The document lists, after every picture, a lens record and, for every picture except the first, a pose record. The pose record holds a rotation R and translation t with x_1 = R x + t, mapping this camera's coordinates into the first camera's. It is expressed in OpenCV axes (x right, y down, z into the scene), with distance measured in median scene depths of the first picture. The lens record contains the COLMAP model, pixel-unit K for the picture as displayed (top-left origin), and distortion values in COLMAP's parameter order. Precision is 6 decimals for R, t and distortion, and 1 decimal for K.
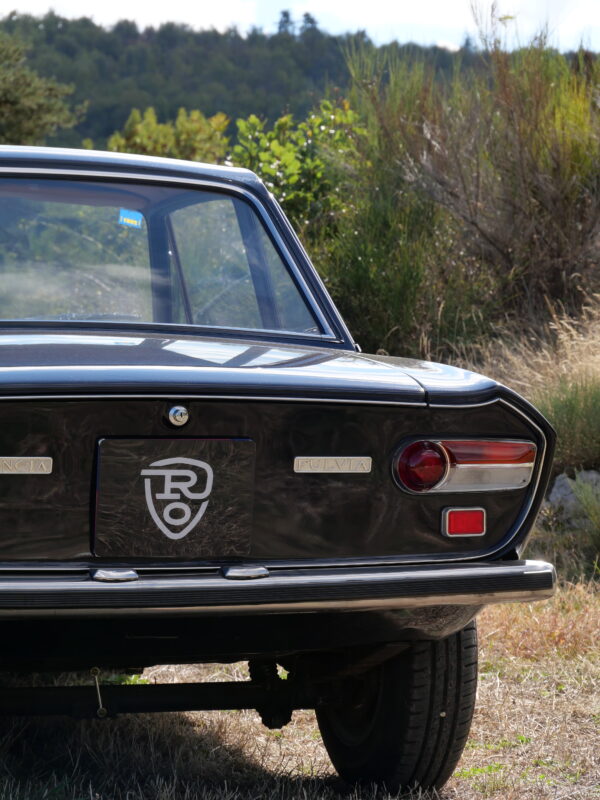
lens RADIAL K [[2700.8, 0, 300.3], [0, 2700.8, 398.8], [0, 0, 1]] dist [-0.075651, 0.000000]
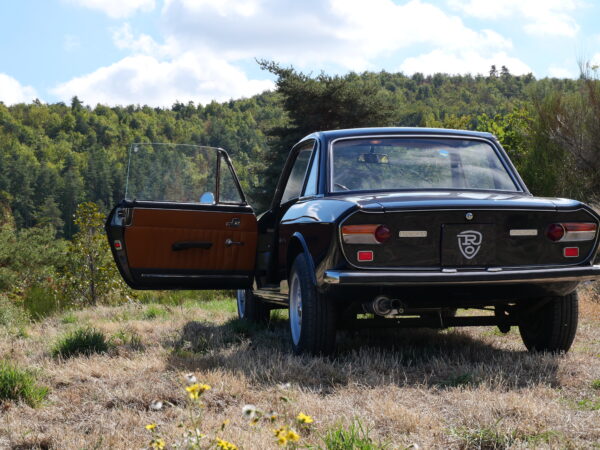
lens RADIAL K [[1276.9, 0, 300.5], [0, 1276.9, 226.7], [0, 0, 1]] dist [-0.013731, 0.000000]
pose [[0.987265, -0.023789, -0.157294, -0.007446], [0.020643, 0.999553, -0.021604, 0.037240], [0.157737, 0.018082, 0.987316, -0.330395]]
